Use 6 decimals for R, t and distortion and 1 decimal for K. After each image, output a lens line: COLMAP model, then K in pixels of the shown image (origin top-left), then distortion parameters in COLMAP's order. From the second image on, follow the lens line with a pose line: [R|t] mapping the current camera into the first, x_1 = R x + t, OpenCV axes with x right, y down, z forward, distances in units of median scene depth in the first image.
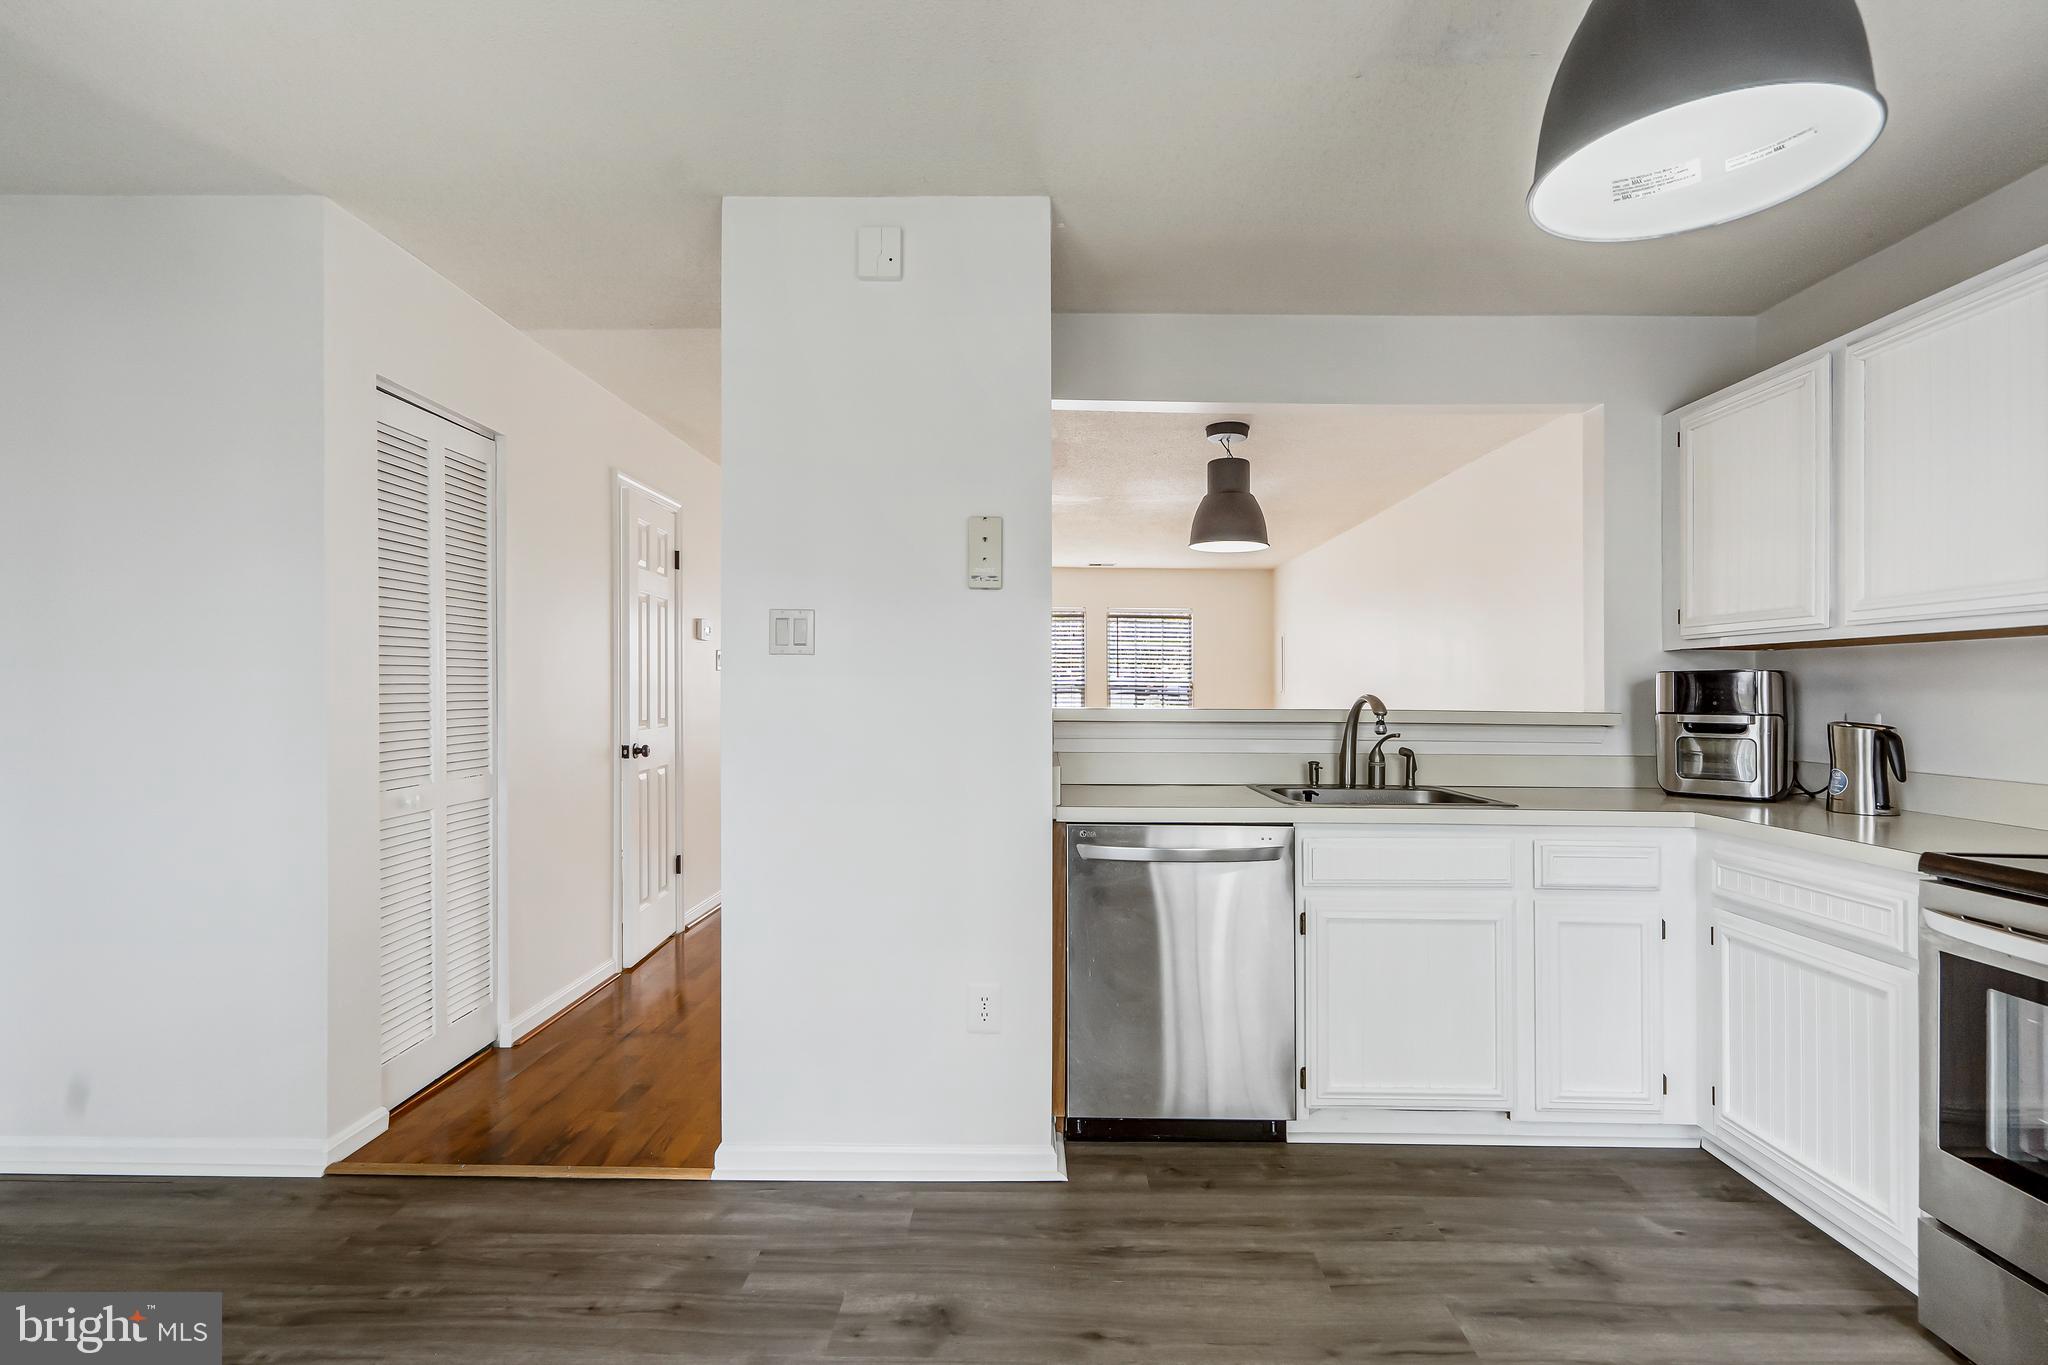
lens RADIAL K [[944.7, 0, 1028.0], [0, 944.7, 676.1], [0, 0, 1]] dist [0.002480, -0.000315]
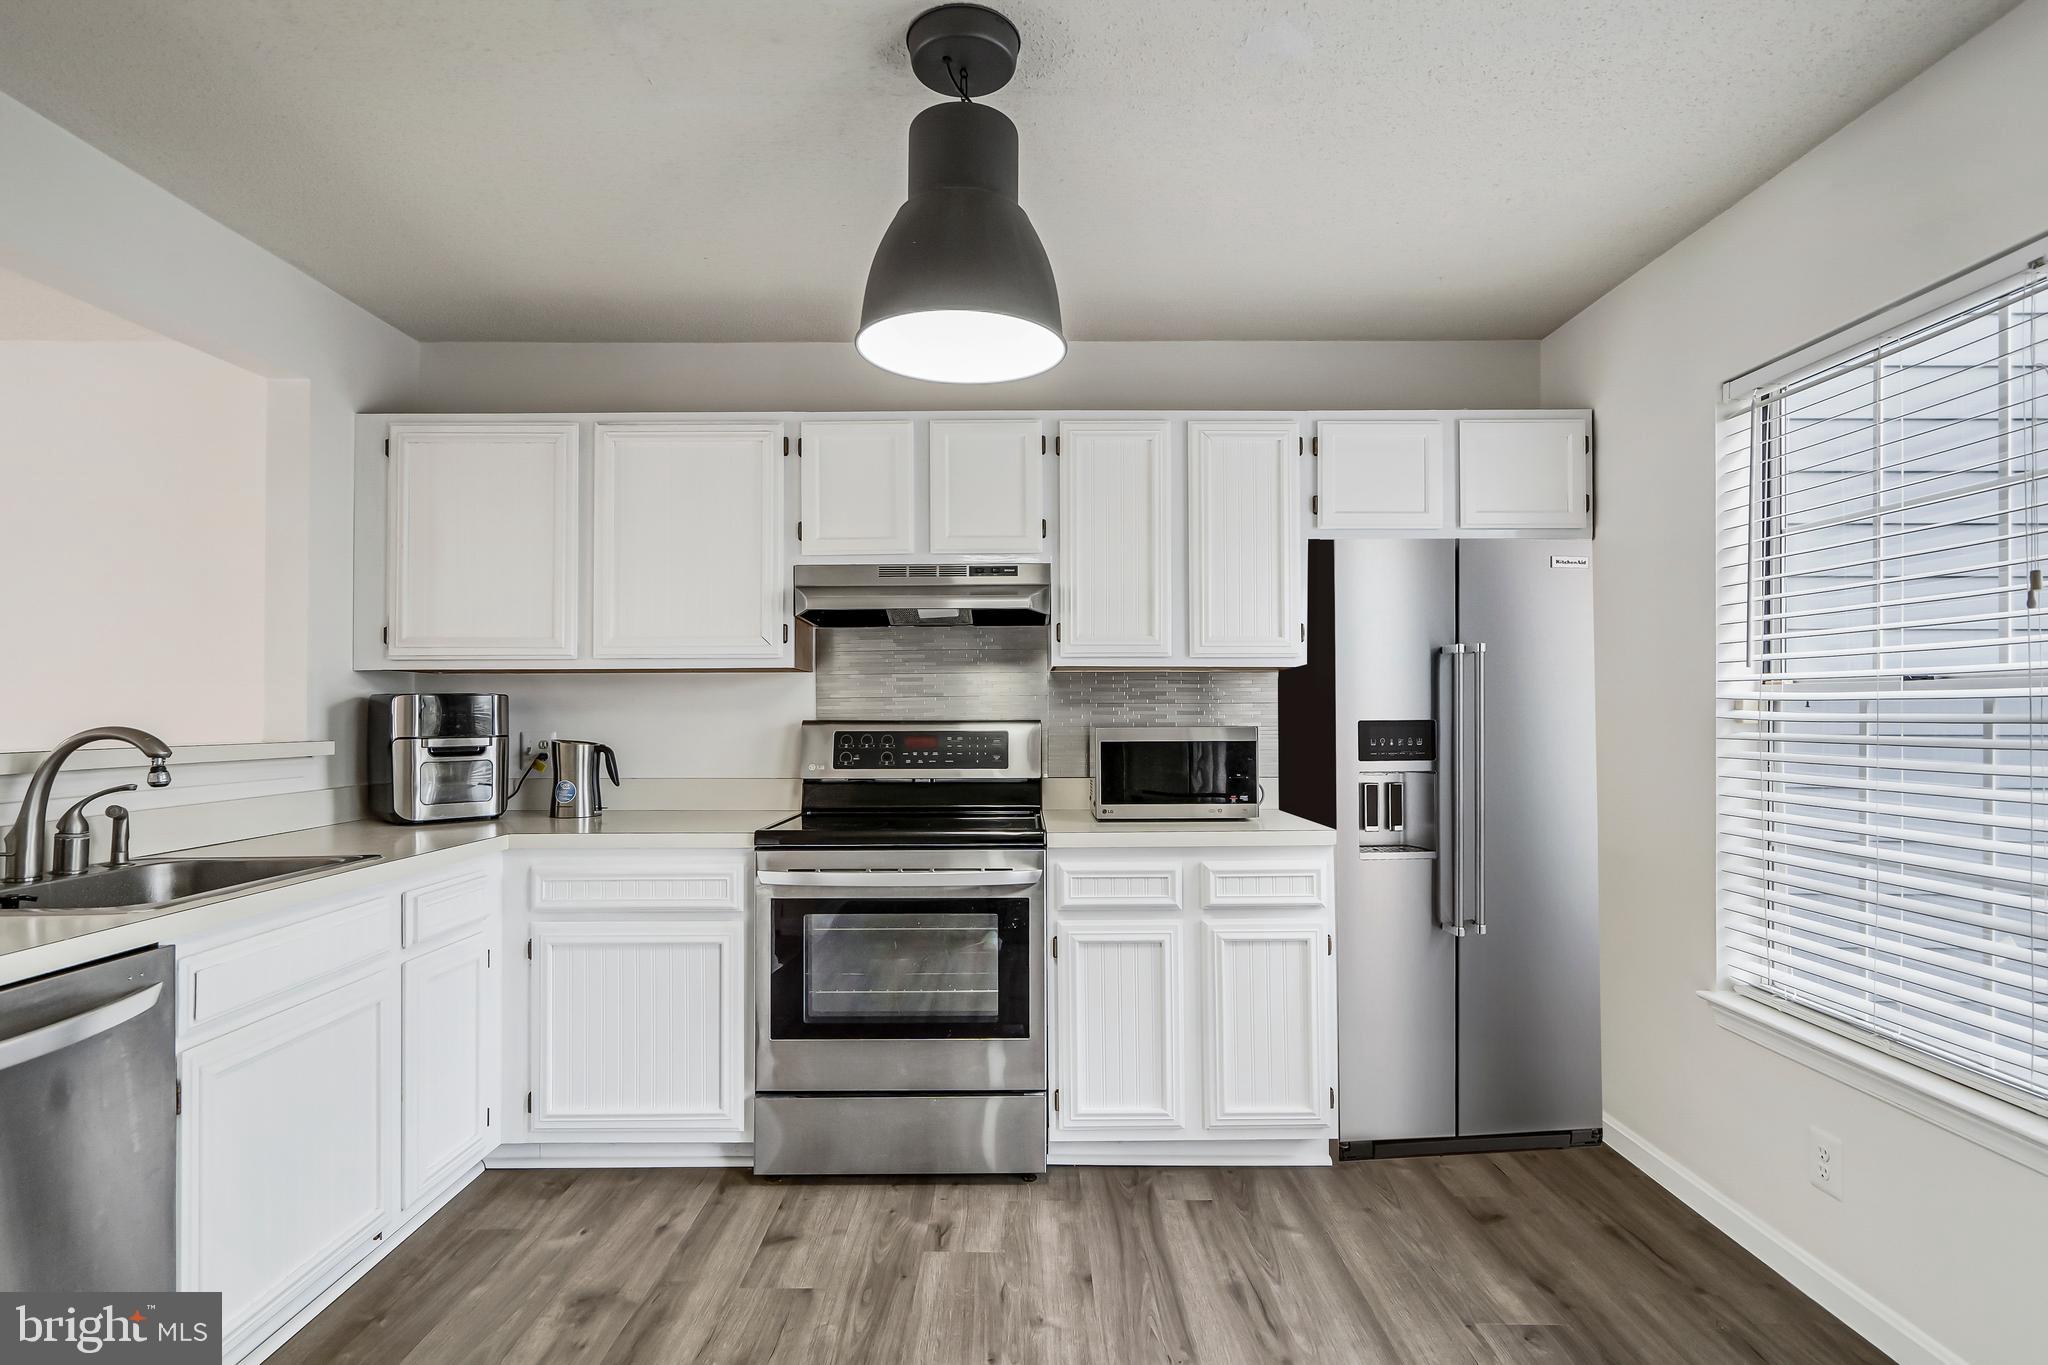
lens RADIAL K [[1094.1, 0, 922.2], [0, 1094.1, 671.1], [0, 0, 1]] dist [0.003229, 0.000716]
pose [[-0.013474, 0.024824, 0.999601, -0.491876], [-0.011409, 0.999623, -0.024979, -0.007163], [-0.999844, -0.011741, -0.013185, 0.581220]]
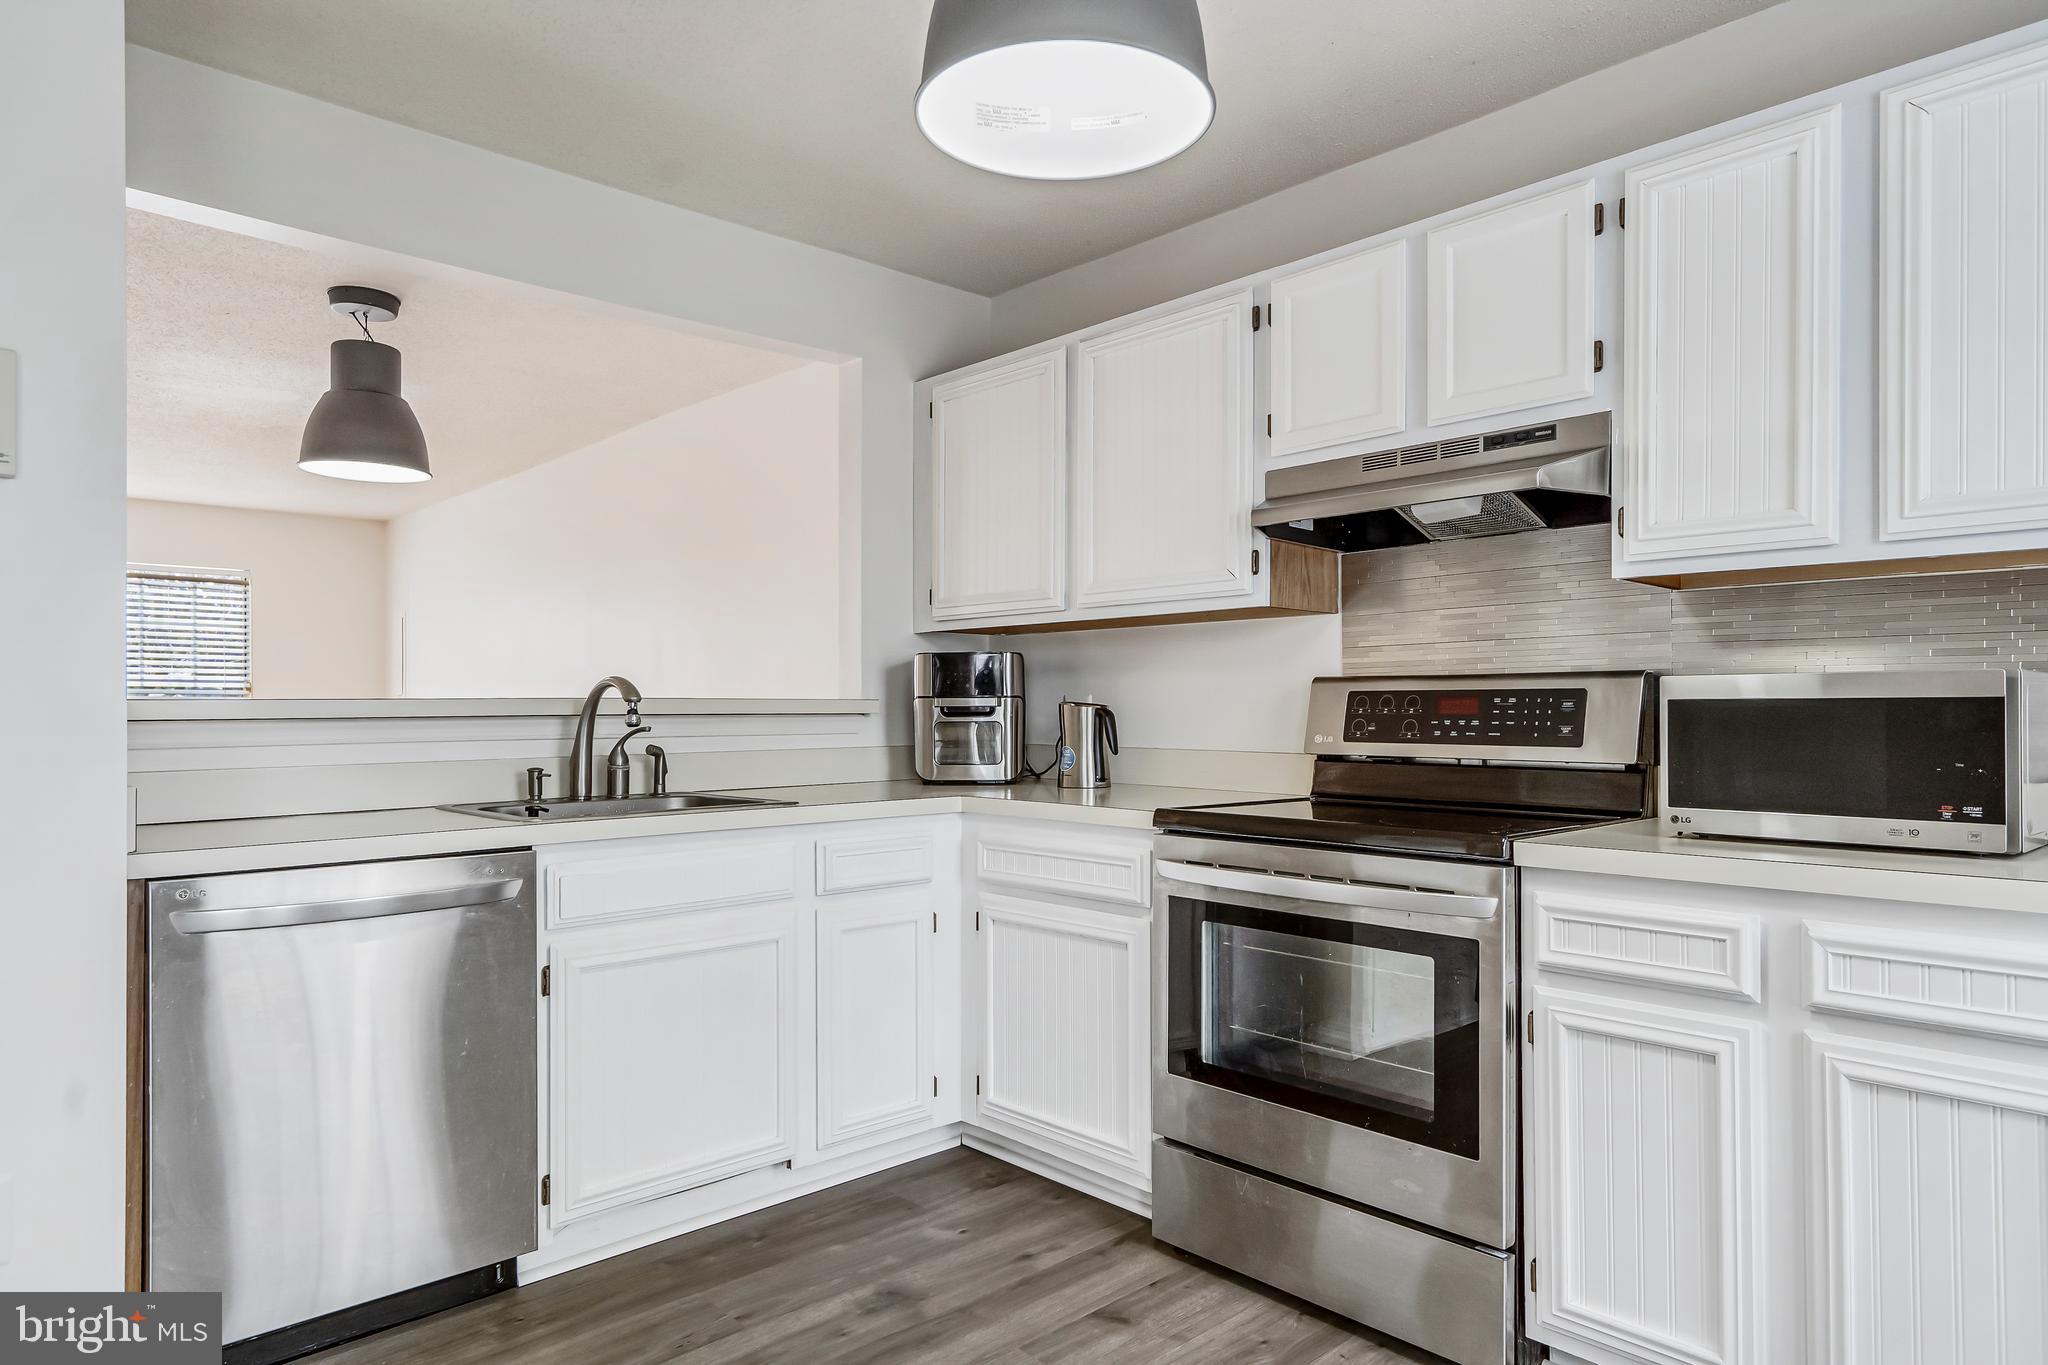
lens RADIAL K [[1232.0, 0, 1021.2], [0, 1232.0, 688.6], [0, 0, 1]] dist [0.007037, 0.002002]
pose [[0.723079, 0.004509, 0.690751, -0.119600], [-0.005218, 0.999986, -0.001065, 0.036219], [-0.690746, -0.002835, 0.723092, 0.052780]]
